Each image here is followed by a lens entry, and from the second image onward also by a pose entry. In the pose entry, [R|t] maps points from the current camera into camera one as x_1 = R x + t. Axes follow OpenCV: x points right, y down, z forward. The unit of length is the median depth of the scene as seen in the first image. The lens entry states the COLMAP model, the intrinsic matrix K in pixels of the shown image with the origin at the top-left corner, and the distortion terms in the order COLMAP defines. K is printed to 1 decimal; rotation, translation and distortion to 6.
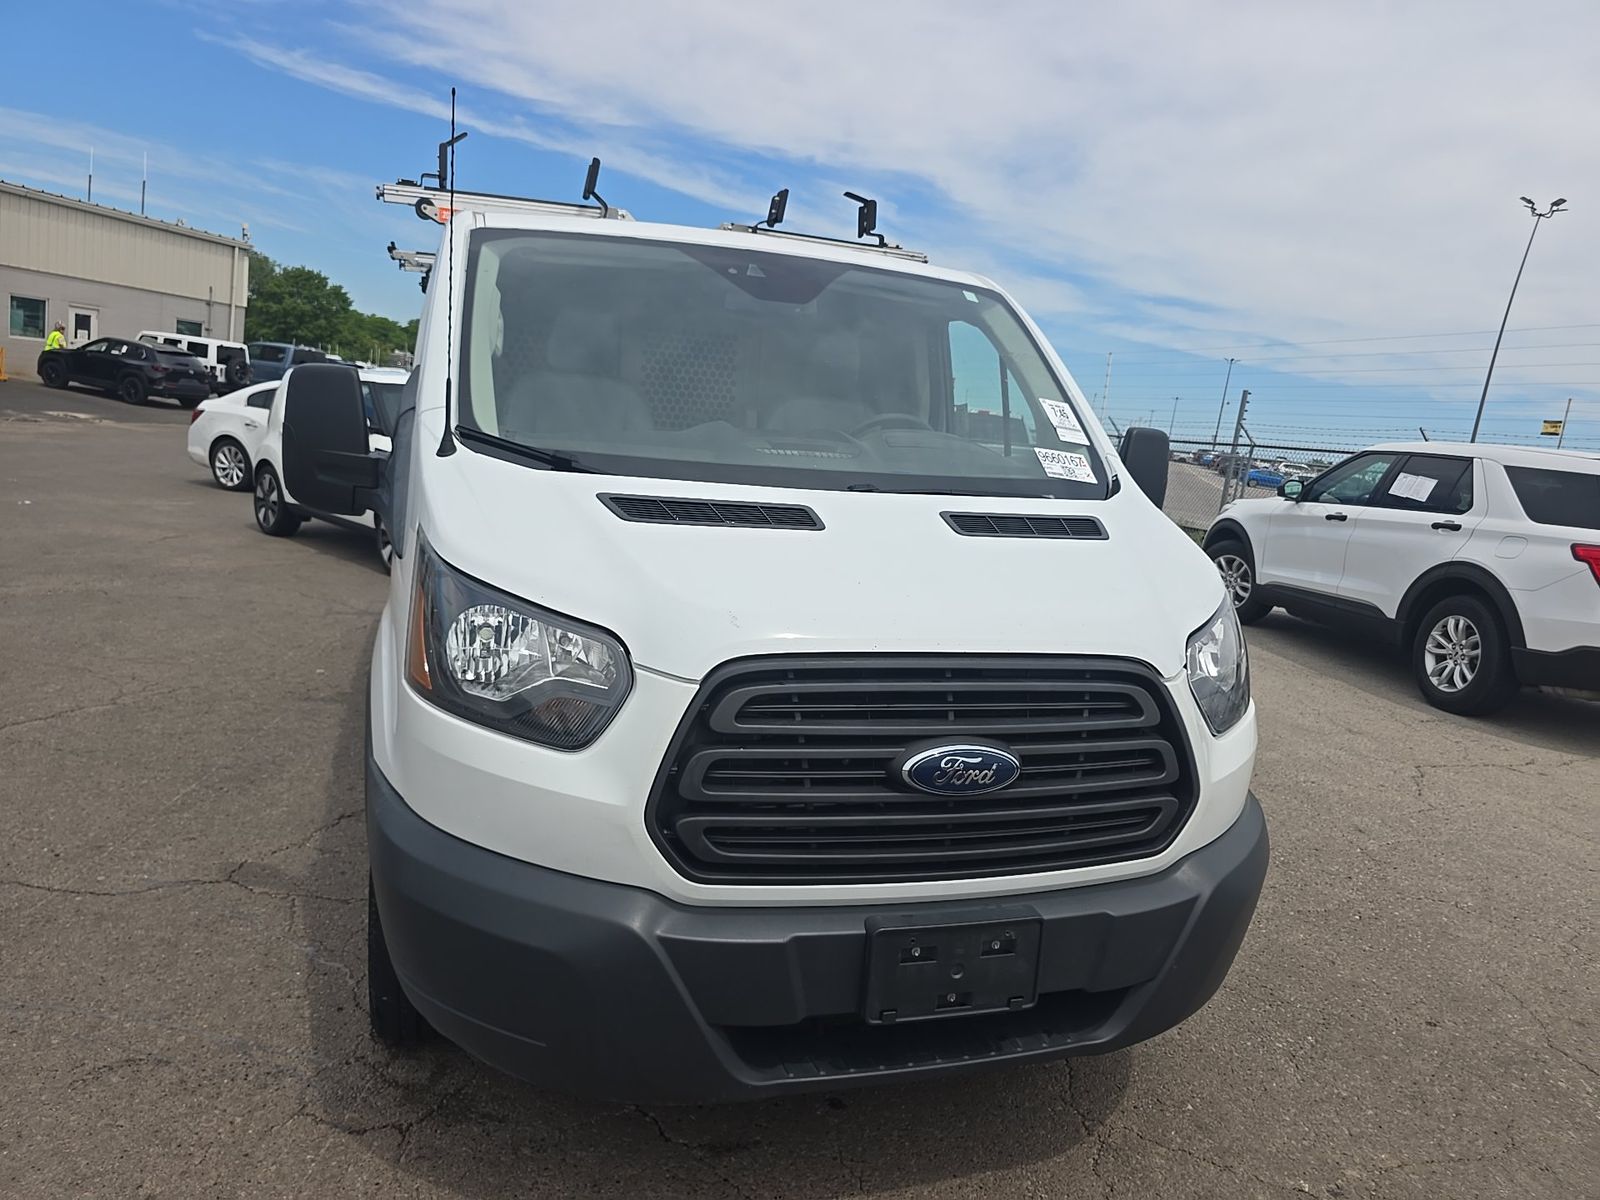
lens RADIAL K [[1126.3, 0, 762.6], [0, 1126.3, 584.1], [0, 0, 1]] dist [0.064143, -0.069030]
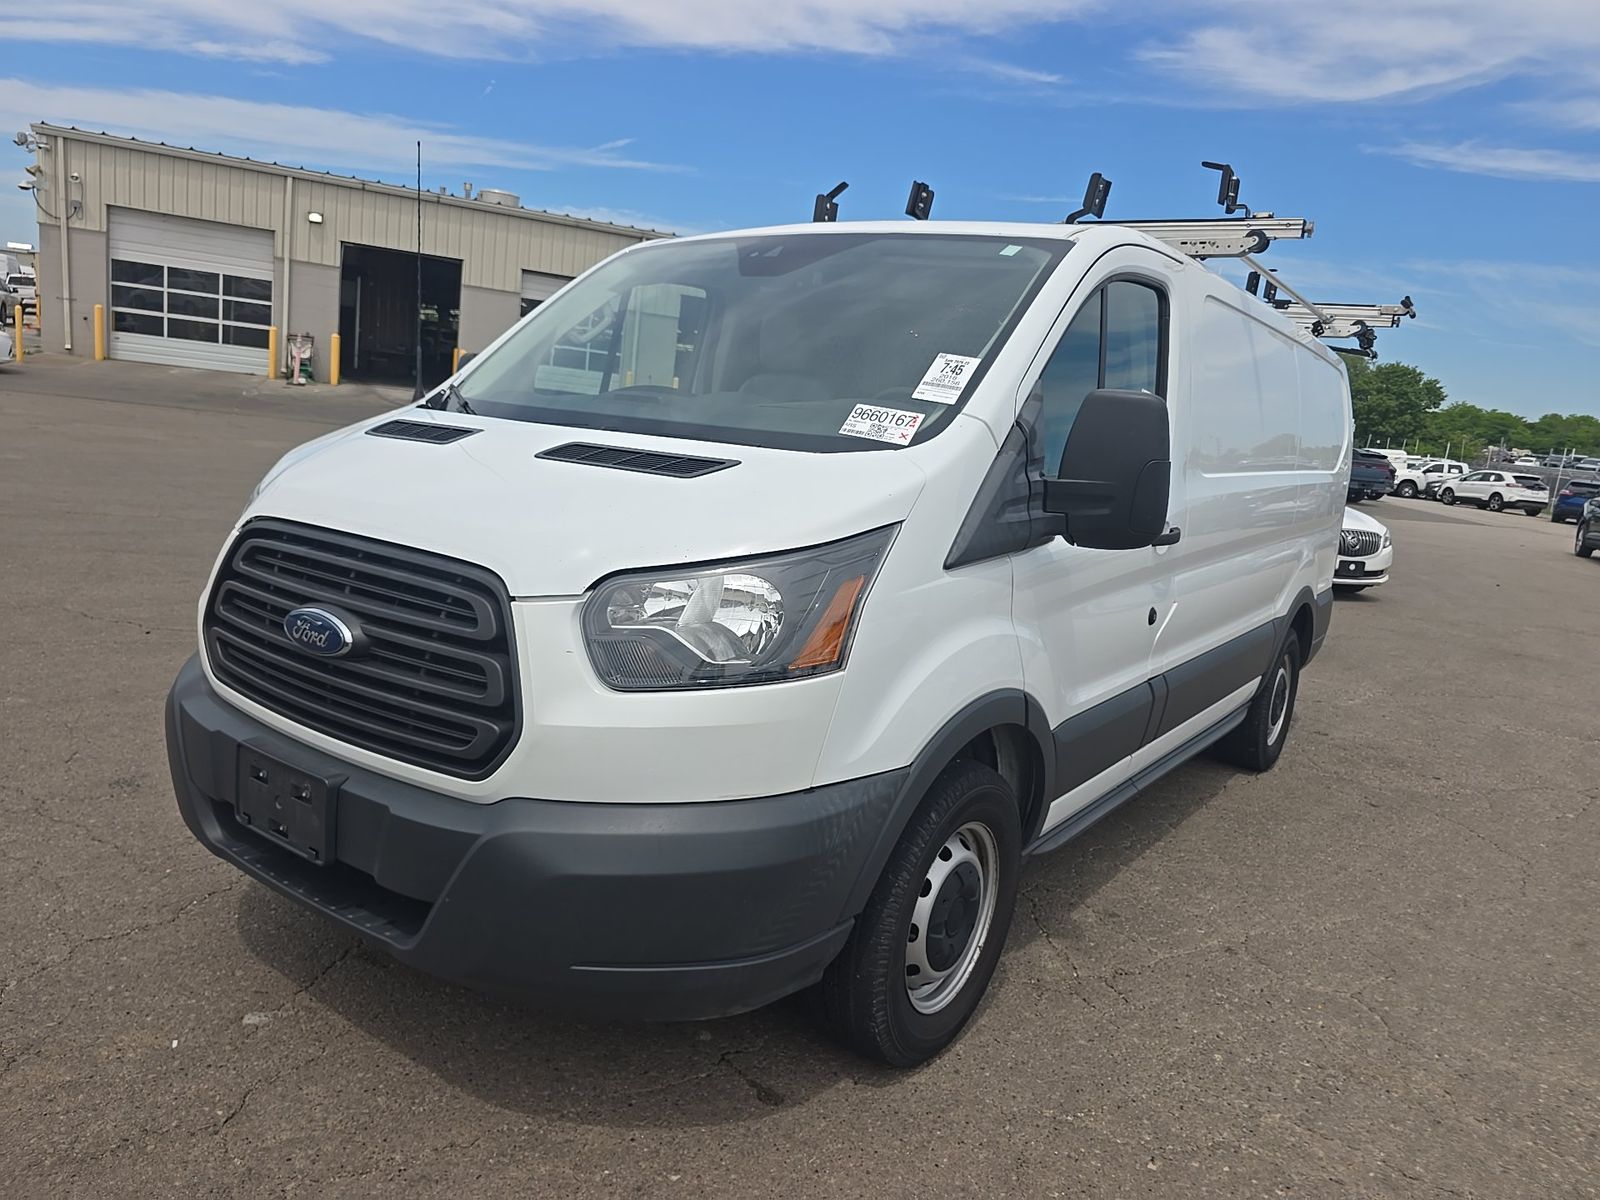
lens RADIAL K [[1120.8, 0, 800.0], [0, 1120.8, 600.0], [0, 0, 1]] dist [0.060429, -0.055648]
pose [[0.576356, 0.101447, -0.810878, 0.732592], [-0.169358, 0.985550, 0.002924, 0.025960], [0.799457, 0.135643, 0.585209, 0.385578]]
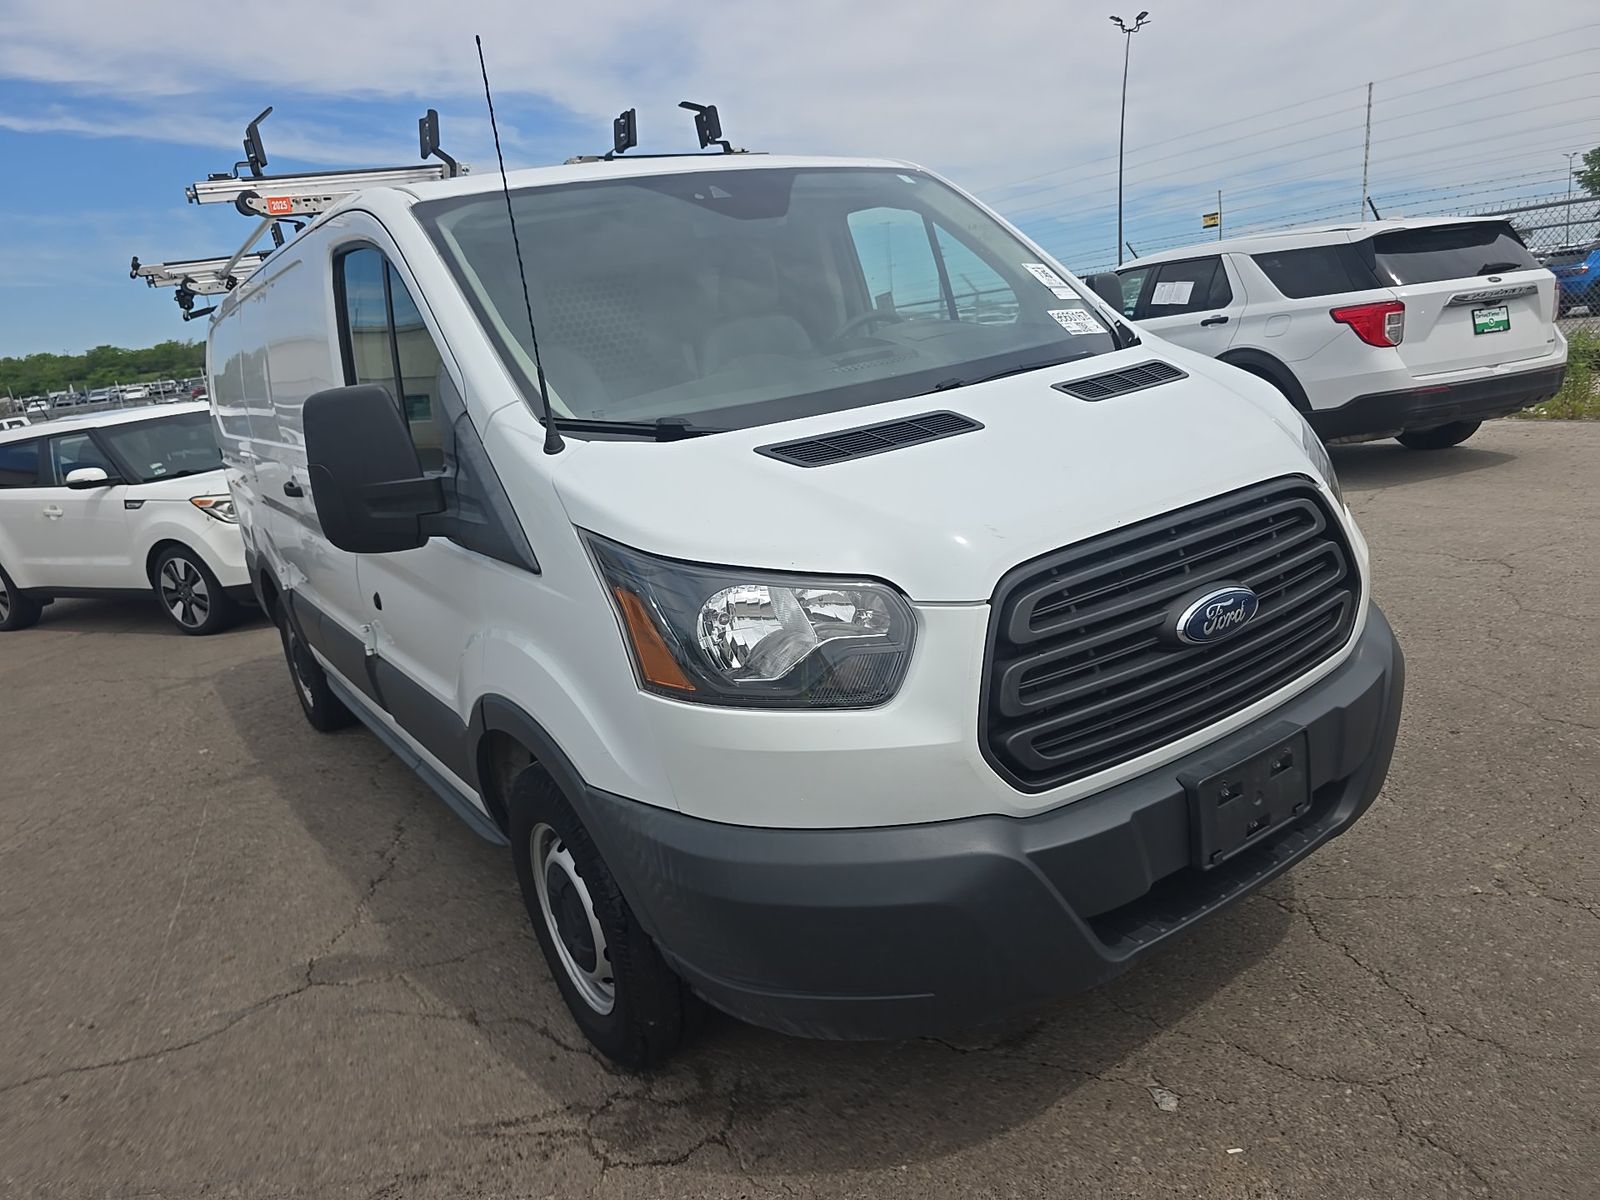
lens RADIAL K [[1120.8, 0, 800.0], [0, 1120.8, 600.0], [0, 0, 1]] dist [0.060429, -0.055648]
pose [[0.936155, -0.273316, 0.221162, -0.218421], [0.254434, 0.960774, 0.110350, -0.032641], [-0.242647, -0.047033, 0.968974, 0.048023]]
